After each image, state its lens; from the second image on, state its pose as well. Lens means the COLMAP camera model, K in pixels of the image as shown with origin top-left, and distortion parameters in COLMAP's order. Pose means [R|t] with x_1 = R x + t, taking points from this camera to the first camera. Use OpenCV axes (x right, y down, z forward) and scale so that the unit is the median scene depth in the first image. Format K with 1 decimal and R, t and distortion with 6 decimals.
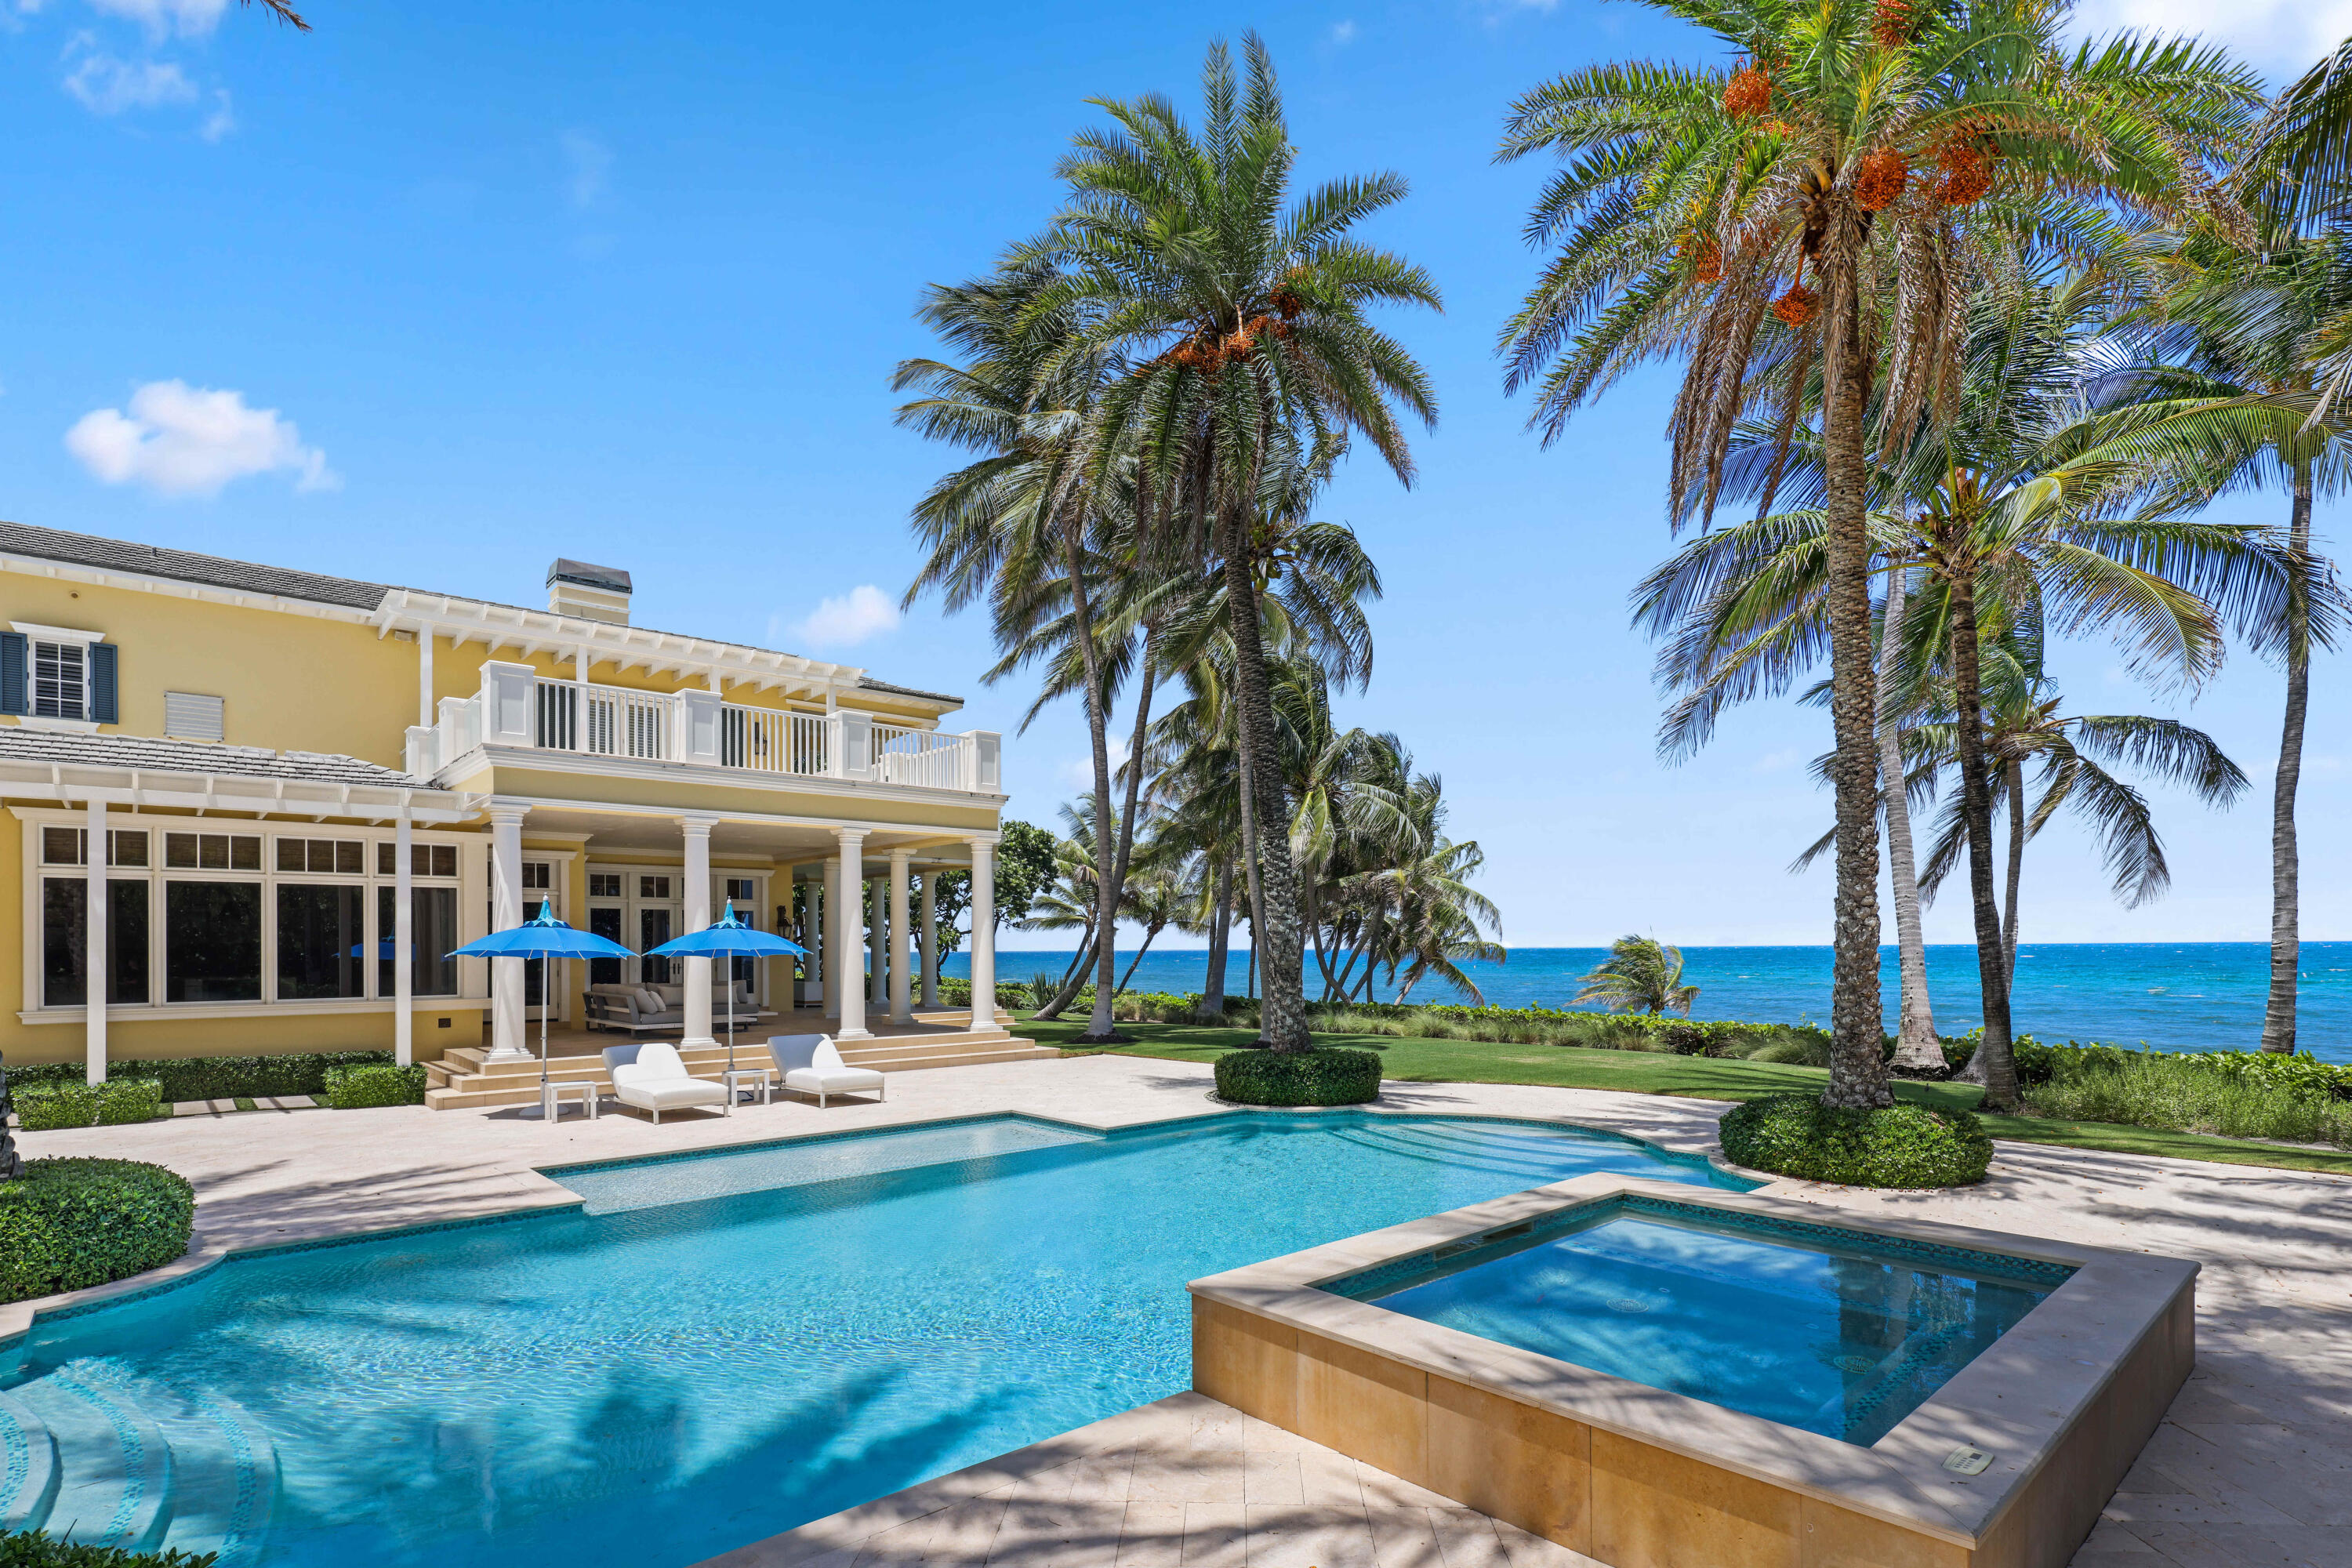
lens RADIAL K [[1132.8, 0, 1151.0], [0, 1132.8, 791.9], [0, 0, 1]] dist [-0.000341, -0.001401]
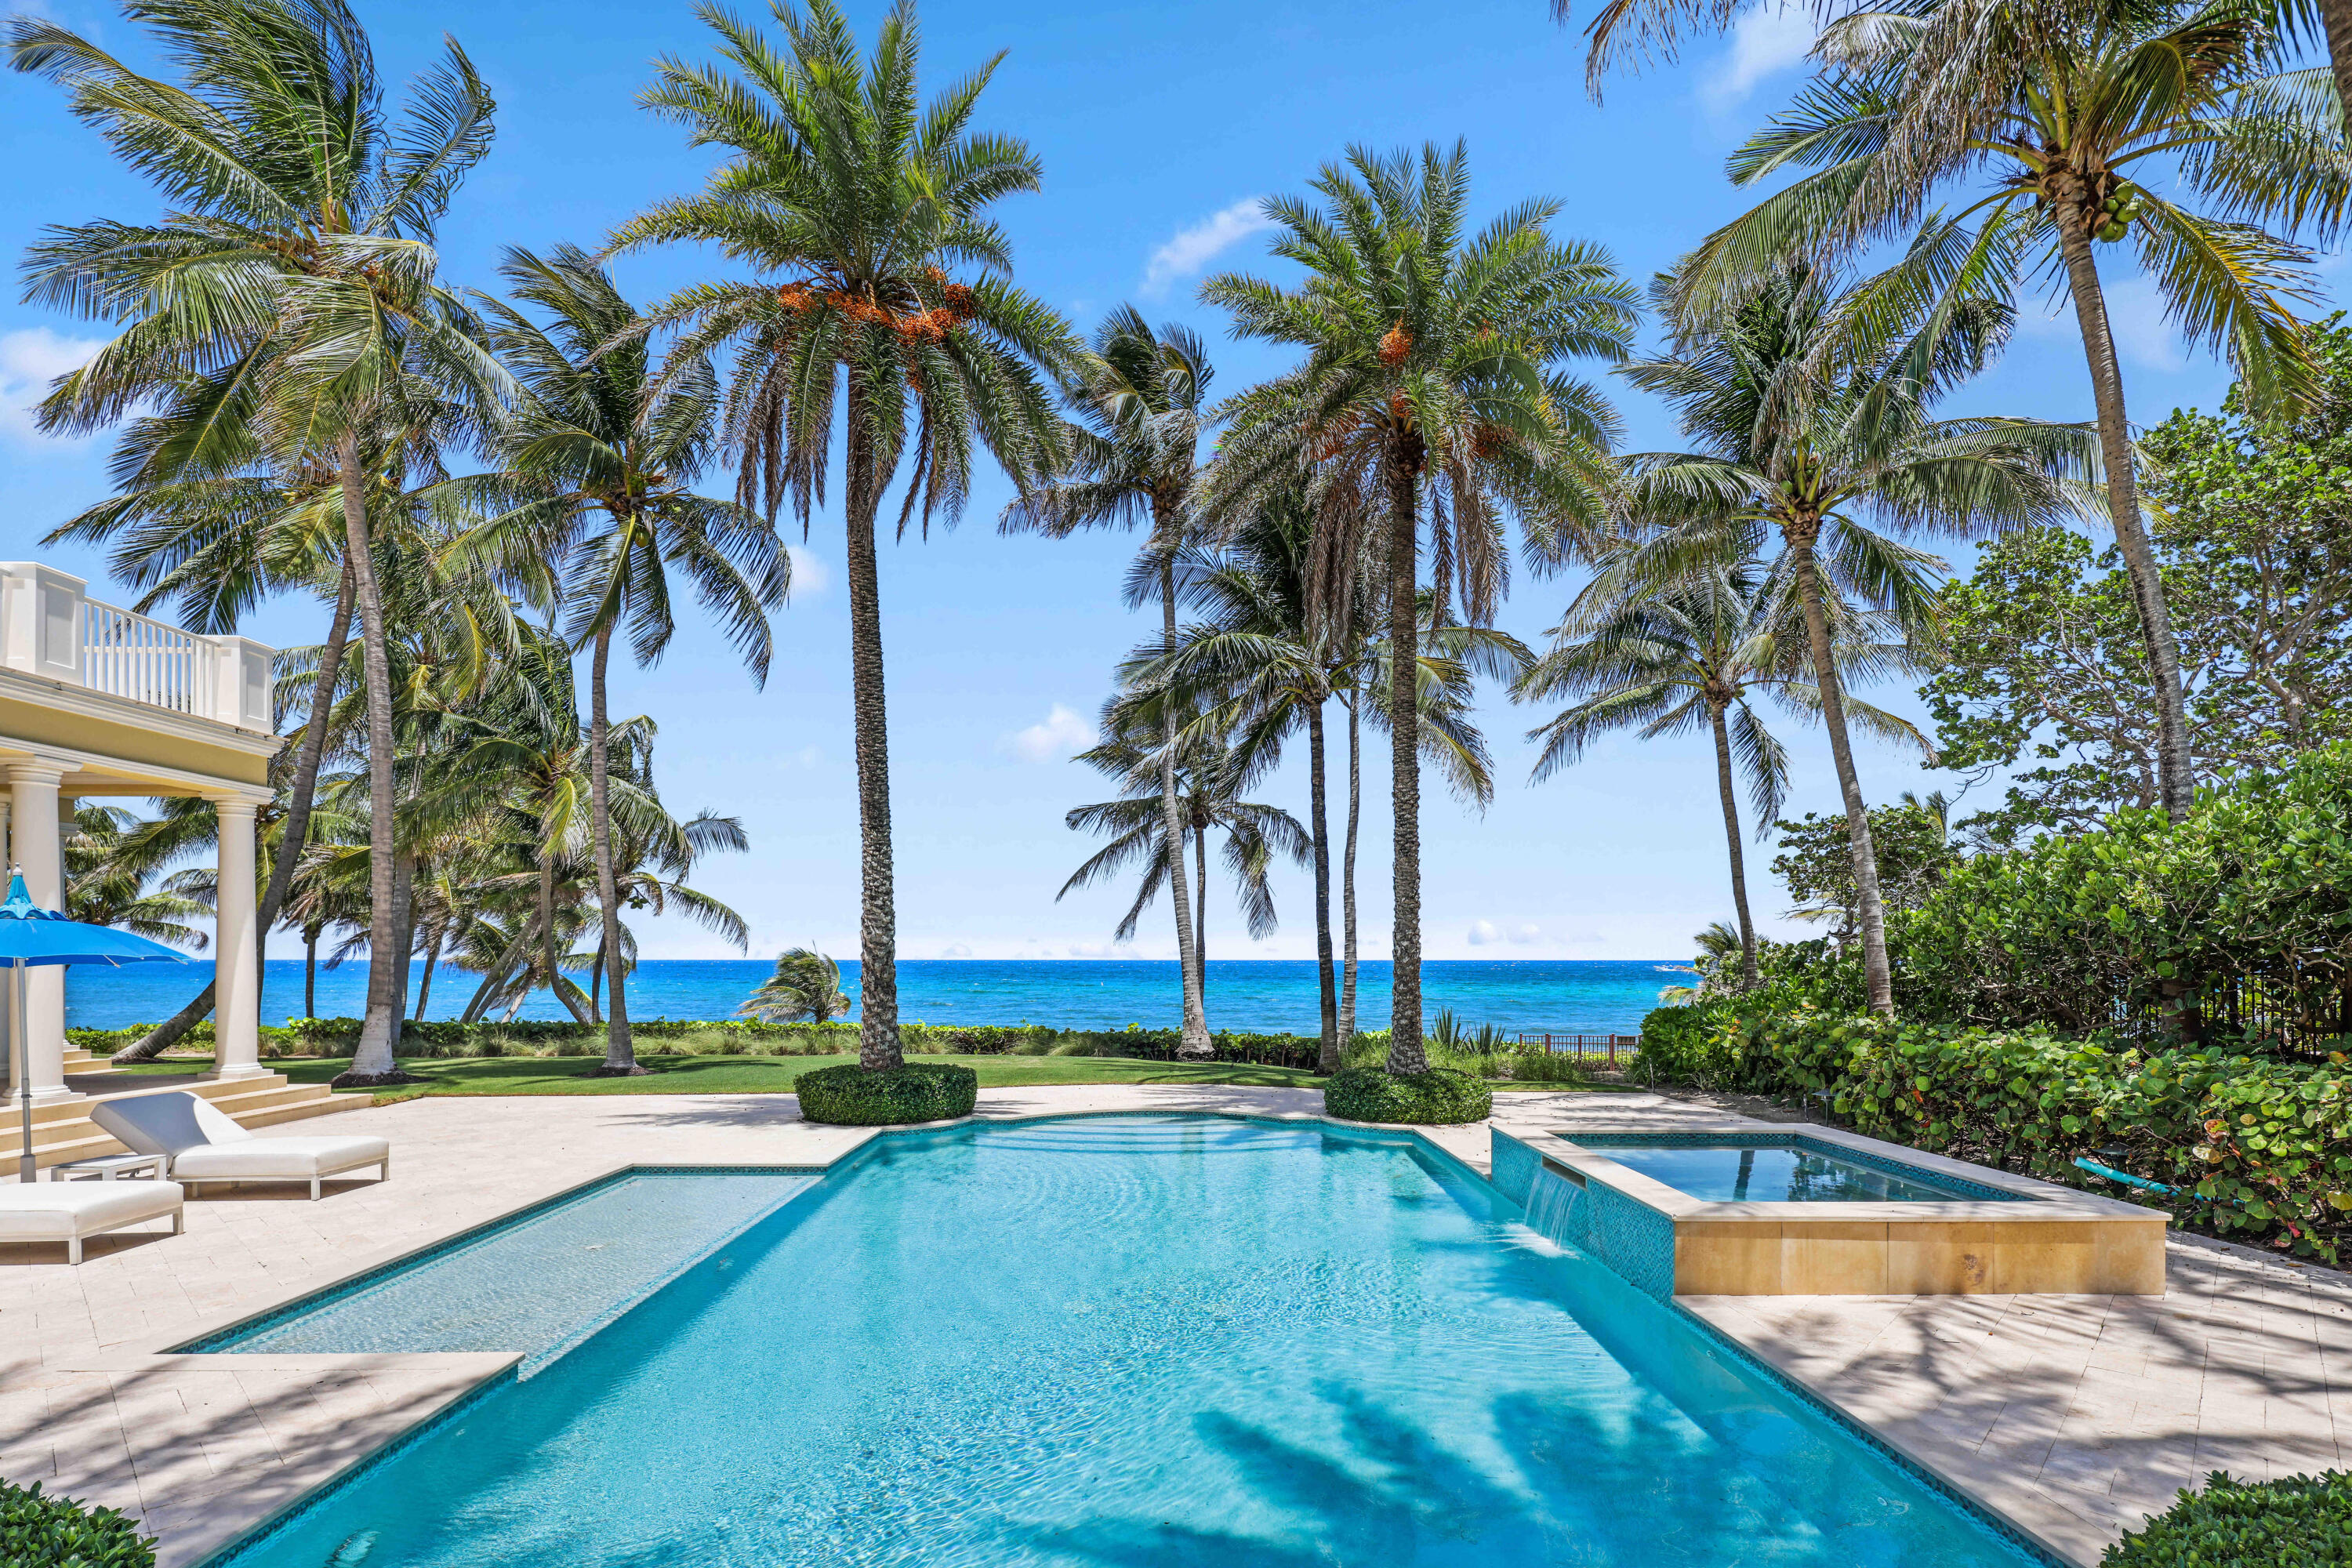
lens RADIAL K [[1132.8, 0, 1151.0], [0, 1132.8, 791.9], [0, 0, 1]] dist [-0.000341, -0.001401]
pose [[0.645946, 0.119696, 0.753941, -0.527733], [-0.110481, 0.991891, -0.062817, 0.035424], [-0.755346, -0.042720, 0.653932, 0.230348]]
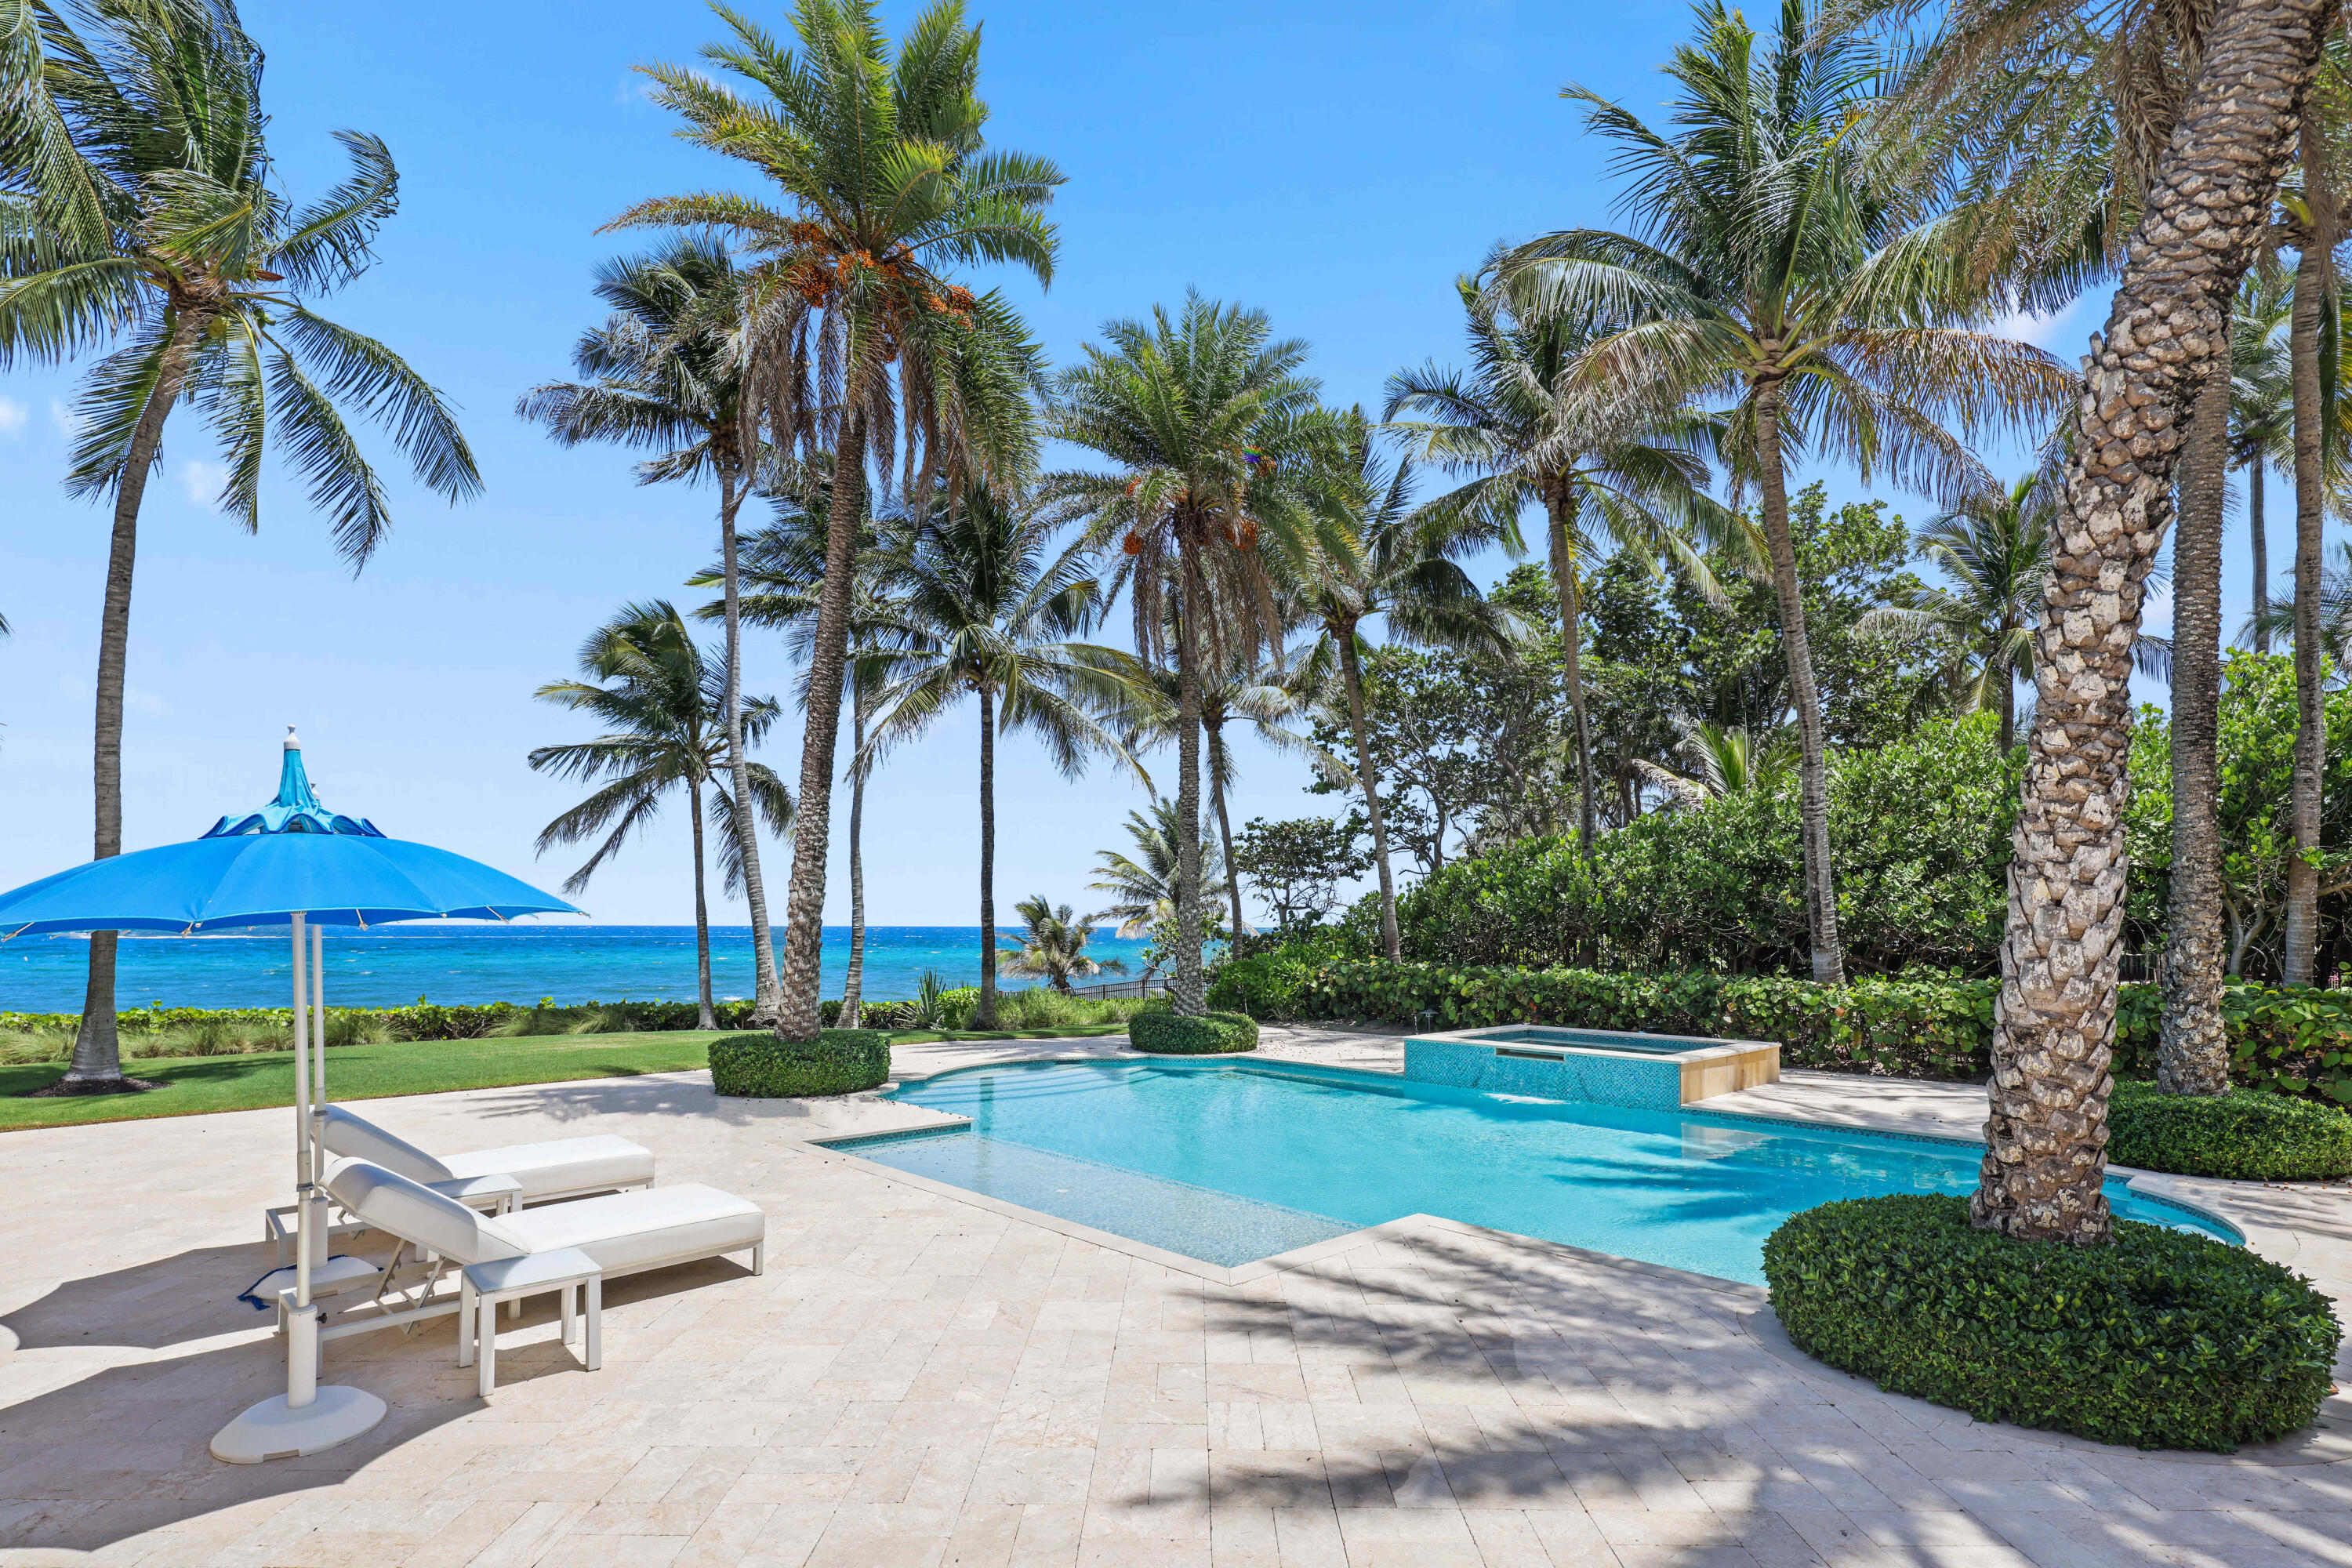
lens RADIAL K [[1132.8, 0, 1151.0], [0, 1132.8, 791.9], [0, 0, 1]] dist [-0.000341, -0.001401]
pose [[-0.064390, 0.125455, 0.990008, -0.860857], [-0.136857, 0.981583, -0.133289, 0.130096], [-0.988496, -0.144072, -0.046035, 0.866869]]
